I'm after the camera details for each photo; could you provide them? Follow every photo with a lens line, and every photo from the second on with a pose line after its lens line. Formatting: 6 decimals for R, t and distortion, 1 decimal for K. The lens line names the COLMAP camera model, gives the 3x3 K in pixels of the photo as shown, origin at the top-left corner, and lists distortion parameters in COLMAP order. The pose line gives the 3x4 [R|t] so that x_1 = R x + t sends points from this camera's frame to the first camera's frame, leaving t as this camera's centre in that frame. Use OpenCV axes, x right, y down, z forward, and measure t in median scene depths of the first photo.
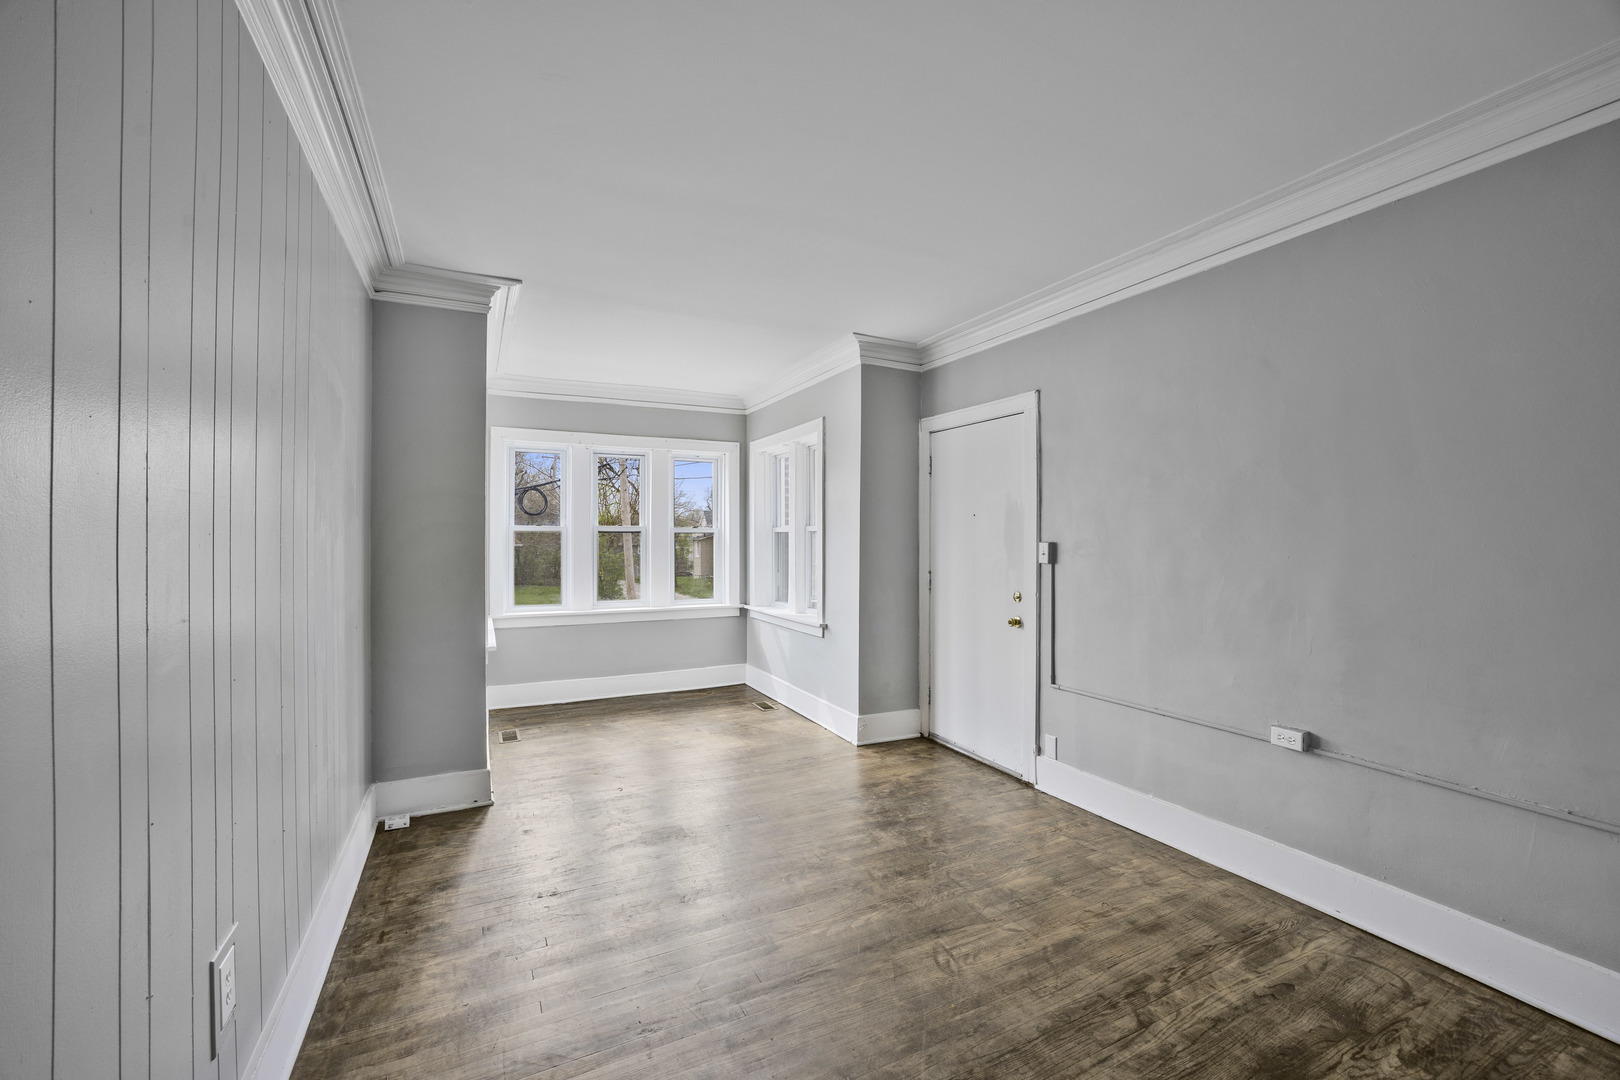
lens RADIAL K [[665.0, 0, 813.0], [0, 665.0, 515.6], [0, 0, 1]] dist [-0.044460, 0.013734]
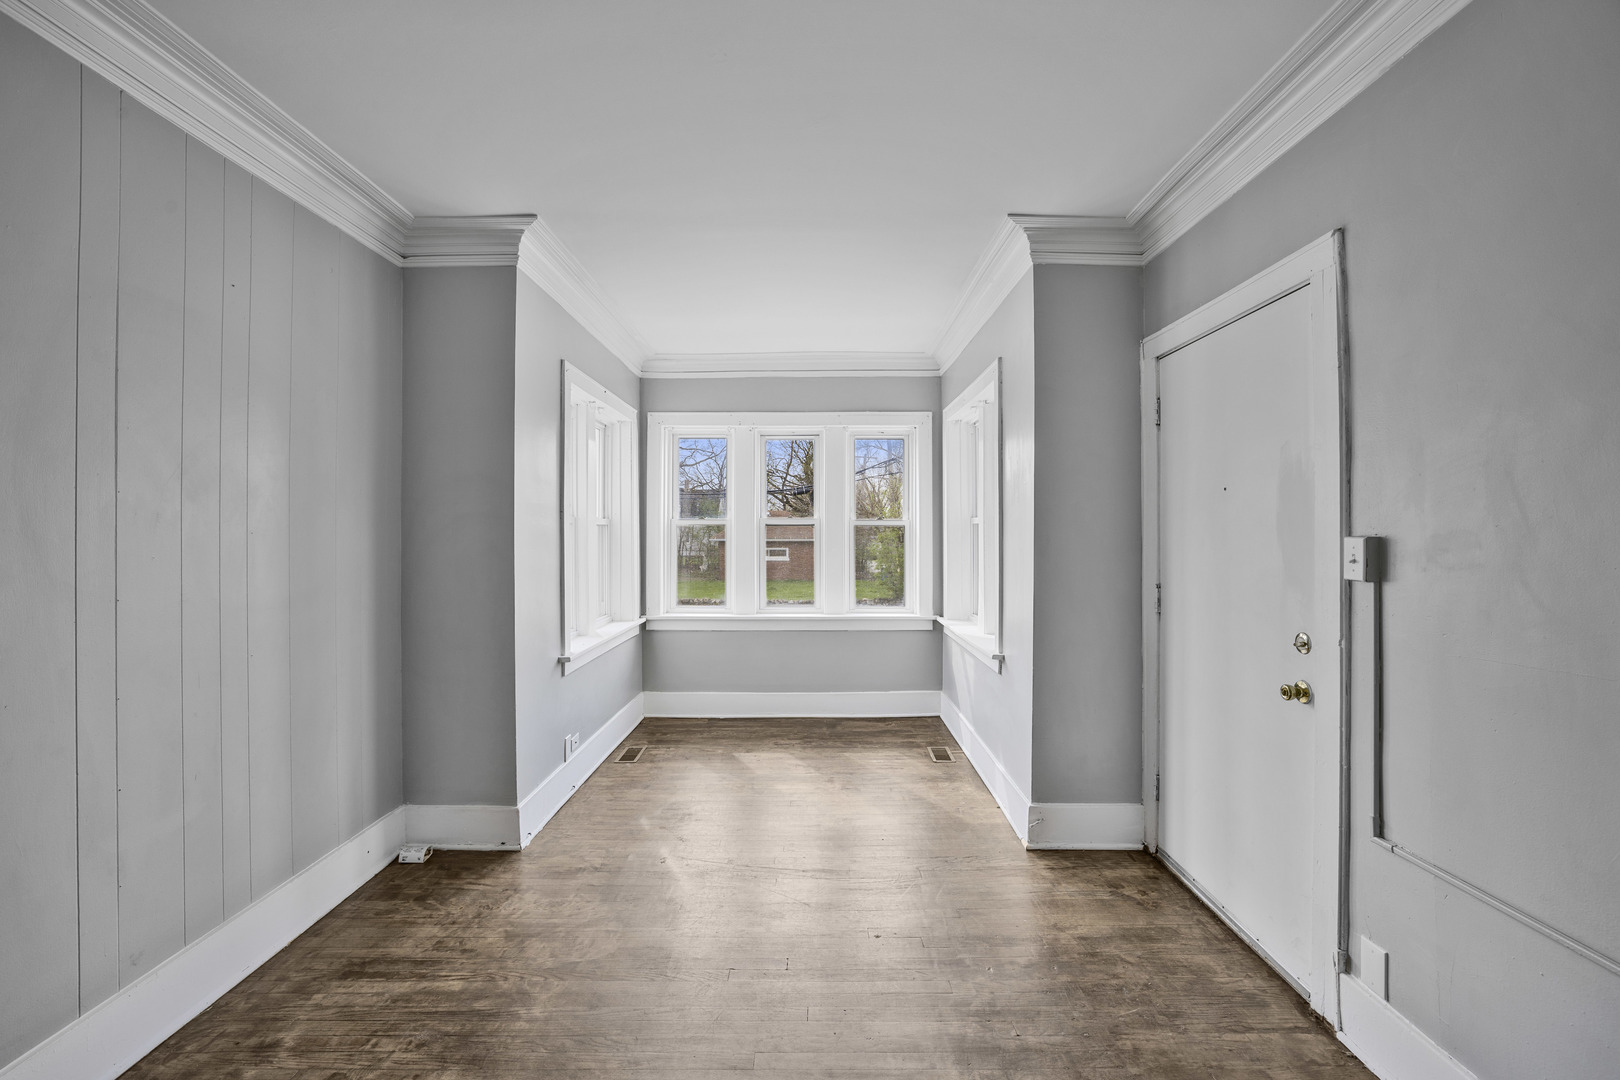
lens RADIAL K [[665.0, 0, 813.0], [0, 665.0, 515.6], [0, 0, 1]] dist [-0.044460, 0.013734]
pose [[0.892424, -0.013554, -0.450994, 0.169681], [0.016504, 0.999860, 0.002609, 0.013923], [0.450895, -0.009772, 0.892523, 0.323332]]
